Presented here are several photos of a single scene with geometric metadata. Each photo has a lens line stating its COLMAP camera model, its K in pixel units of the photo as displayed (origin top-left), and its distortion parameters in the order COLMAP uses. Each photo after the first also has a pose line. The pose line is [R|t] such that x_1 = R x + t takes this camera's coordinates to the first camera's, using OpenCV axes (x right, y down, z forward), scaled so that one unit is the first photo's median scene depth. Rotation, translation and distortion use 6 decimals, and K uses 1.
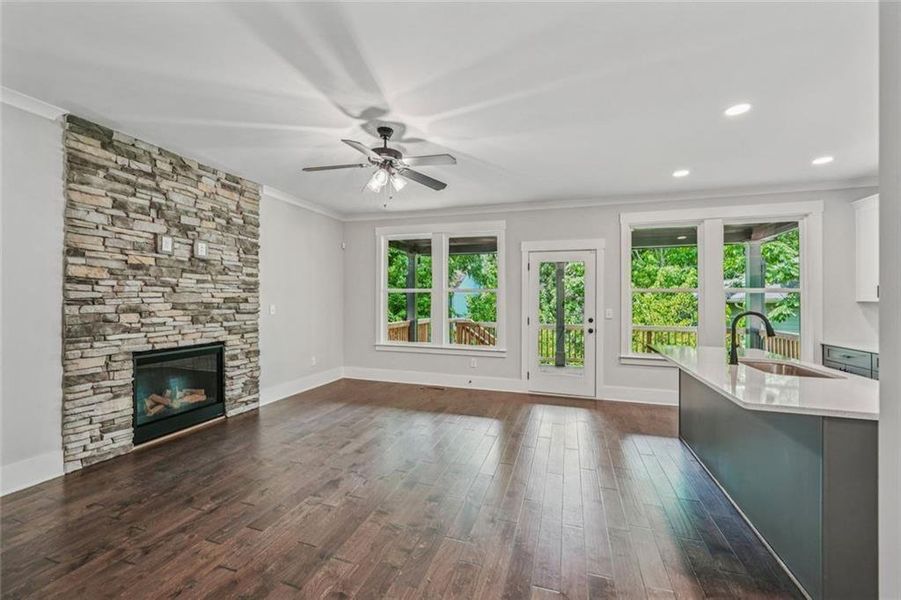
lens RADIAL K [[365.4, 0, 452.5], [0, 365.4, 299.5], [0, 0, 1]] dist [0.001069, -0.000208]
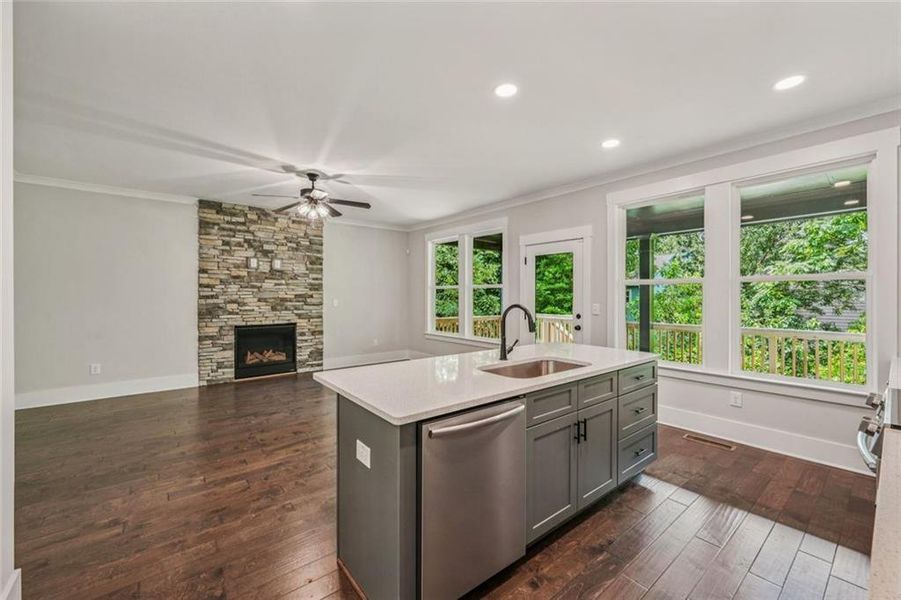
lens RADIAL K [[365.4, 0, 452.5], [0, 365.4, 299.5], [0, 0, 1]] dist [0.001069, -0.000208]
pose [[0.835059, -0.000888, -0.550159, 0.883848], [0.005979, 0.999954, 0.007461, 0.009371], [0.550127, -0.009520, 0.835026, 0.097076]]
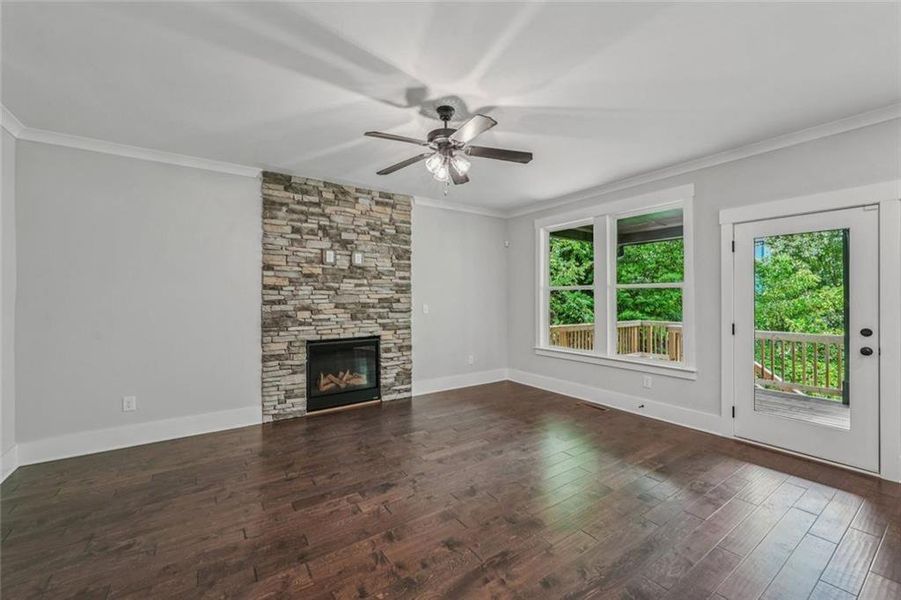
lens RADIAL K [[365.4, 0, 452.5], [0, 365.4, 299.5], [0, 0, 1]] dist [0.001069, -0.000208]
pose [[0.790529, -0.008556, -0.612364, 0.317713], [0.009624, 0.999952, -0.001548, 0.002682], [0.612348, -0.004669, 0.790574, 0.254750]]
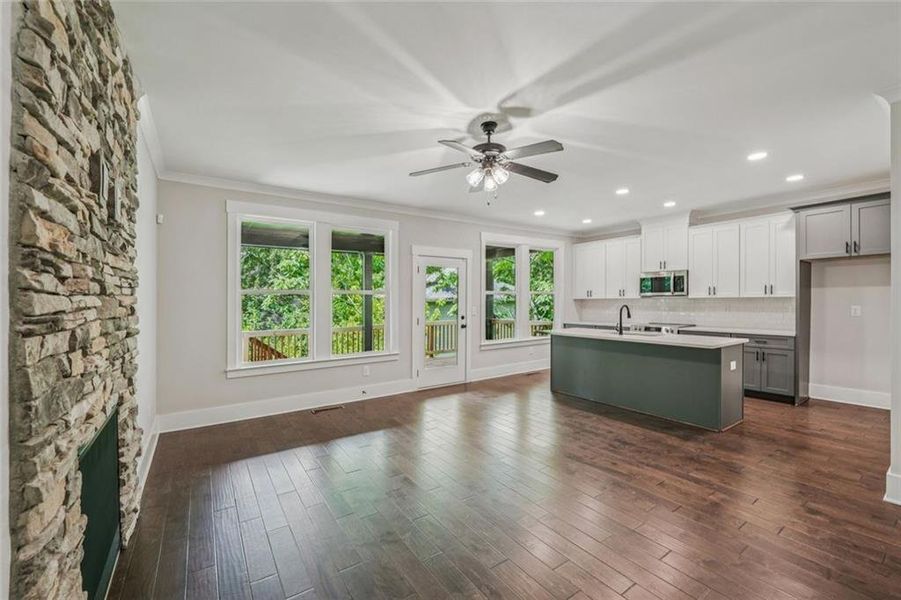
lens RADIAL K [[372.4, 0, 451.9], [0, 372.4, 307.7], [0, 0, 1]] dist [-0.007747, -0.000353]
pose [[0.610915, -0.029835, 0.791134, -0.869741], [0.015094, 0.999547, 0.026038, -0.010647], [-0.791552, -0.003965, 0.611089, 0.408684]]
